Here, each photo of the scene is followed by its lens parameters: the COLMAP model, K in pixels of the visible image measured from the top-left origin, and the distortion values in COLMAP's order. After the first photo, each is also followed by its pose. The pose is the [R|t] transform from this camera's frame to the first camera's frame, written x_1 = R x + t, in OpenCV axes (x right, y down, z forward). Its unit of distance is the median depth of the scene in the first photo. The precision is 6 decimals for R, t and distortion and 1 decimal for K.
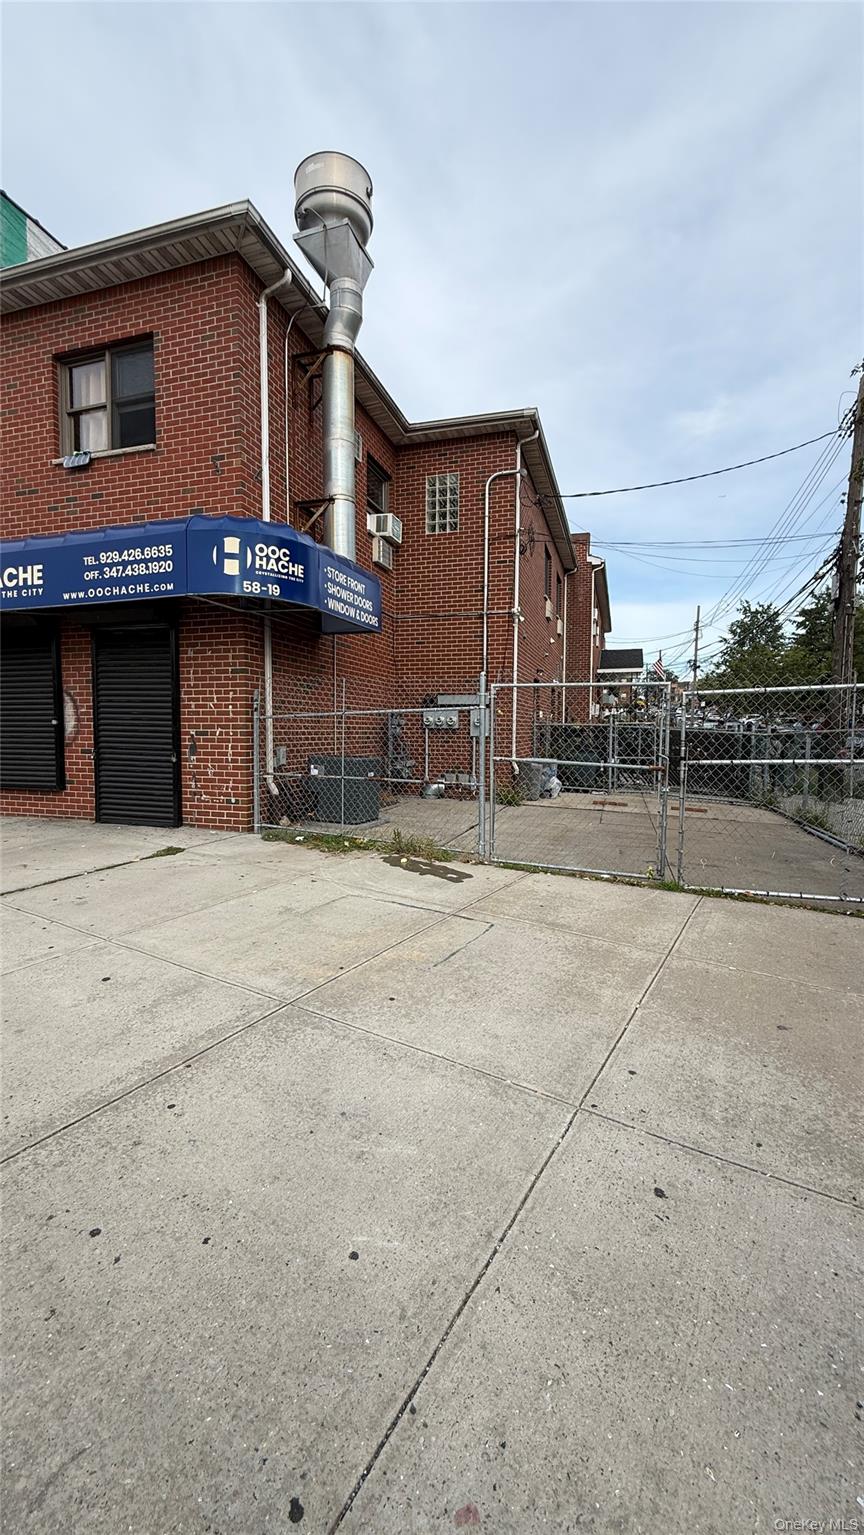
lens RADIAL K [[615.0, 0, 433.7], [0, 615.0, 765.8], [0, 0, 1]] dist [0.002226, -0.000507]
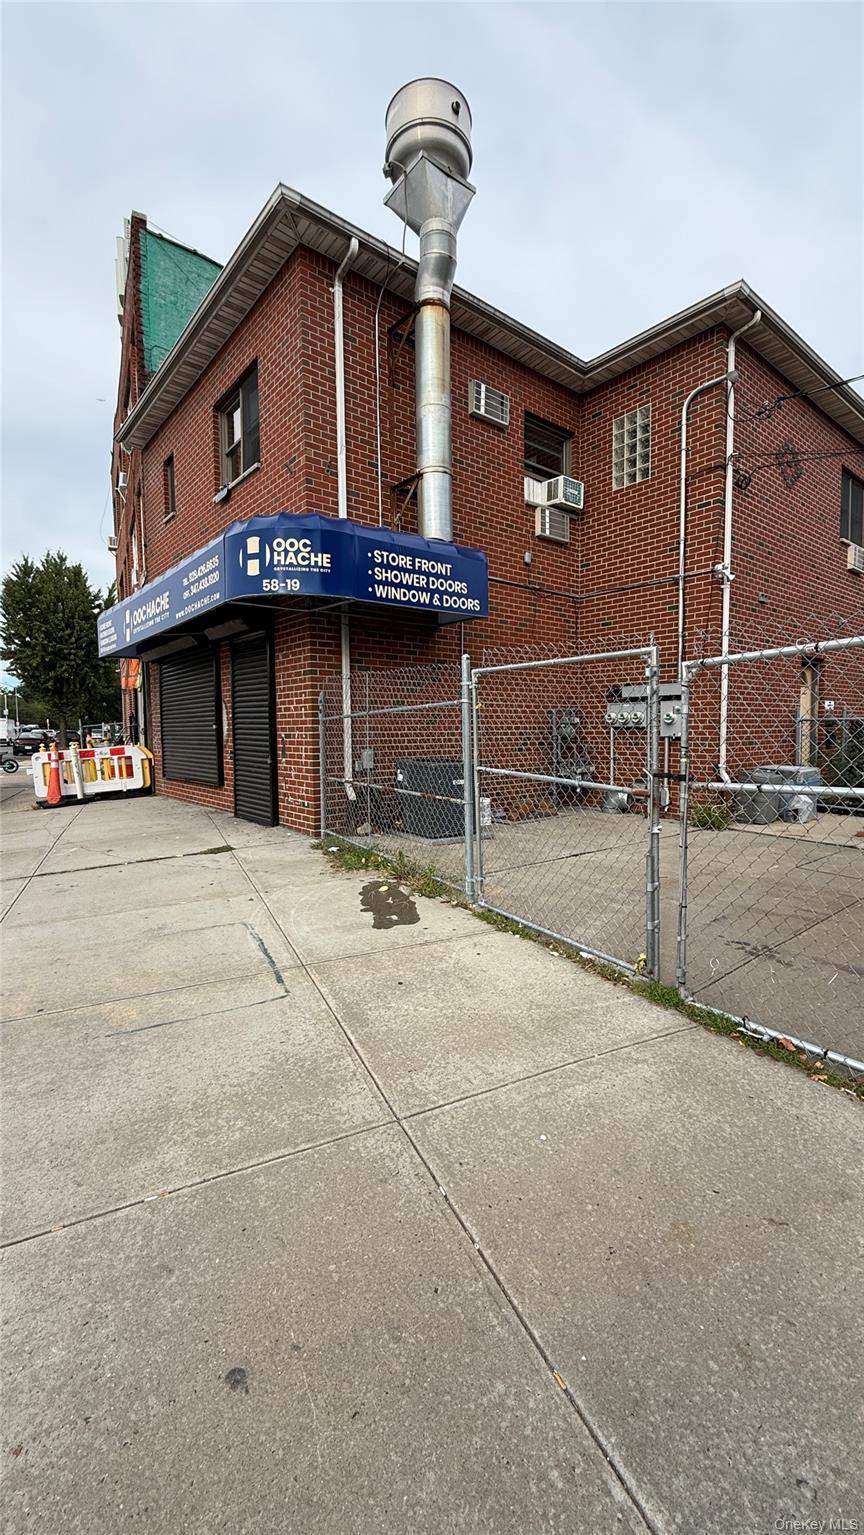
lens RADIAL K [[615.0, 0, 429.7], [0, 615.0, 765.4], [0, 0, 1]] dist [0.002226, -0.000507]
pose [[0.833354, 0.021149, -0.552335, 0.395846], [-0.020602, 0.999762, 0.007197, -0.017227], [0.552355, 0.005382, 0.833591, 0.293733]]
